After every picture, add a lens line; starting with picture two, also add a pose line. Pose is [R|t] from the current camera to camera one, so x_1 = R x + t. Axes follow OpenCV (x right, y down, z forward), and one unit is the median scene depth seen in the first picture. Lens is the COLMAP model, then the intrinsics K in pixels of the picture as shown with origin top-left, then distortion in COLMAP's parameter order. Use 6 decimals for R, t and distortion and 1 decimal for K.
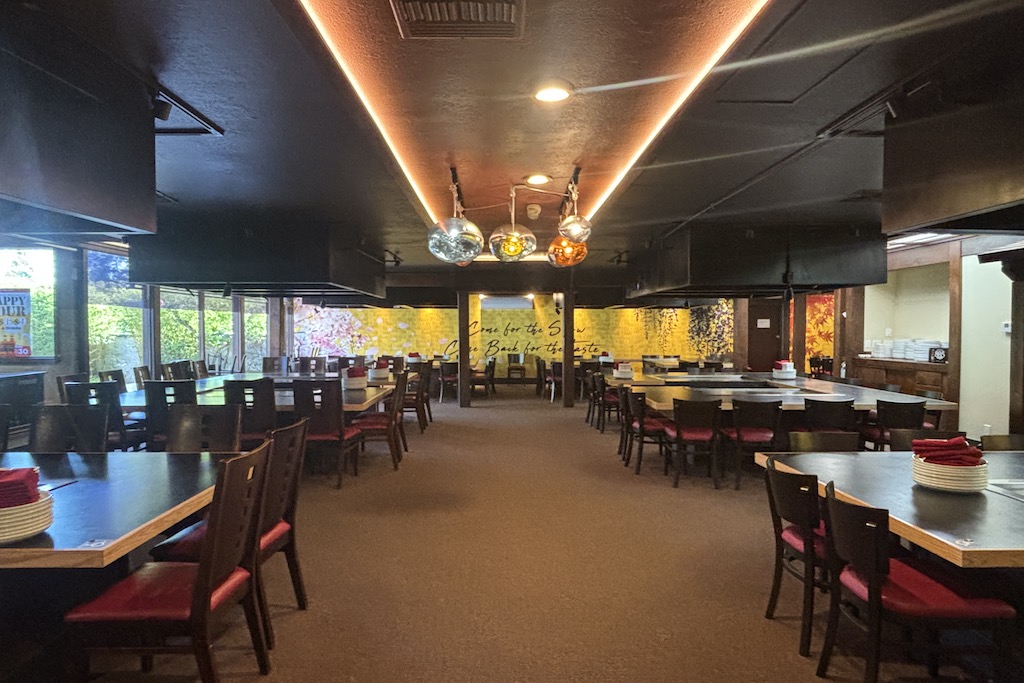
lens RADIAL K [[619.3, 0, 512.3], [0, 619.3, 342.3], [0, 0, 1]] dist [0.000211, 0.000012]
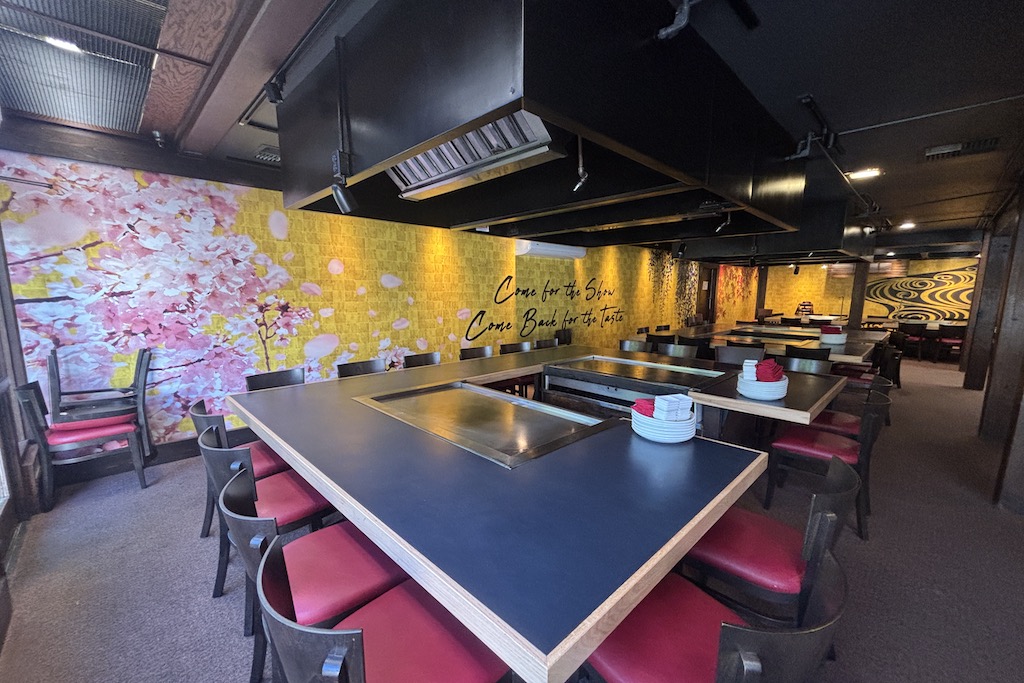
lens RADIAL K [[414.1, 0, 510.6], [0, 414.1, 347.5], [0, 0, 1]] dist [-0.000455, -0.000076]
pose [[0.727717, -0.089103, 0.680065, -0.318690], [-0.000523, 0.991453, 0.130461, -0.018700], [-0.685877, -0.095294, 0.721451, 0.724468]]
